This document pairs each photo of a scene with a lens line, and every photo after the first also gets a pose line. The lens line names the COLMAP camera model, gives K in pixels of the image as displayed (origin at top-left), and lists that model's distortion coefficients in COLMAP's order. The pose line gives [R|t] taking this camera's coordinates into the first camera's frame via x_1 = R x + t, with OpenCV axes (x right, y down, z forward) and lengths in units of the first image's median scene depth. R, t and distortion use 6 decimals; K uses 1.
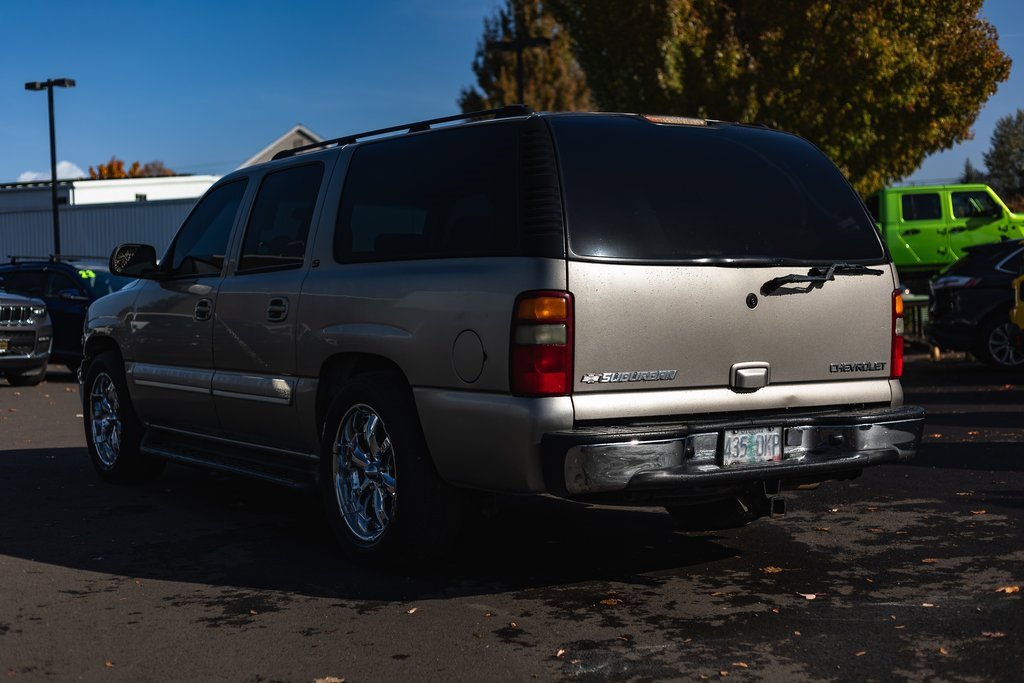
lens RADIAL K [[1465.9, 0, 512.0], [0, 1465.9, 341.5], [0, 0, 1]] dist [0.026200, -0.027549]
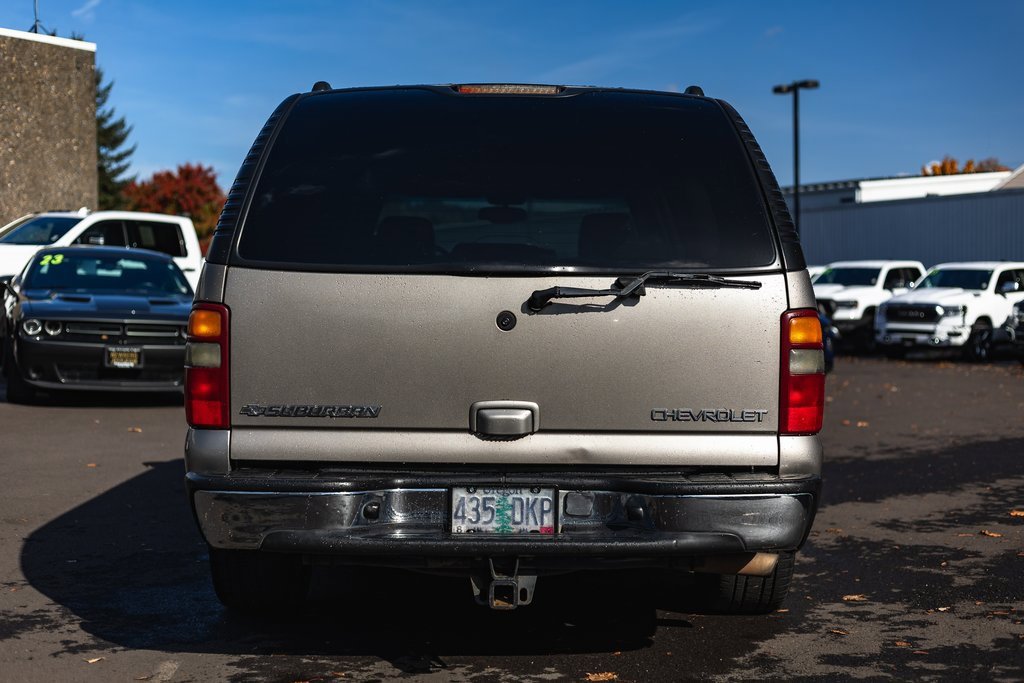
lens RADIAL K [[1465.9, 0, 512.0], [0, 1465.9, 341.5], [0, 0, 1]] dist [0.026200, -0.027549]
pose [[0.844256, 0.032710, -0.534941, 0.566272], [-0.032697, 0.999420, 0.009508, -0.023886], [0.534942, 0.009464, 0.844836, 0.352071]]
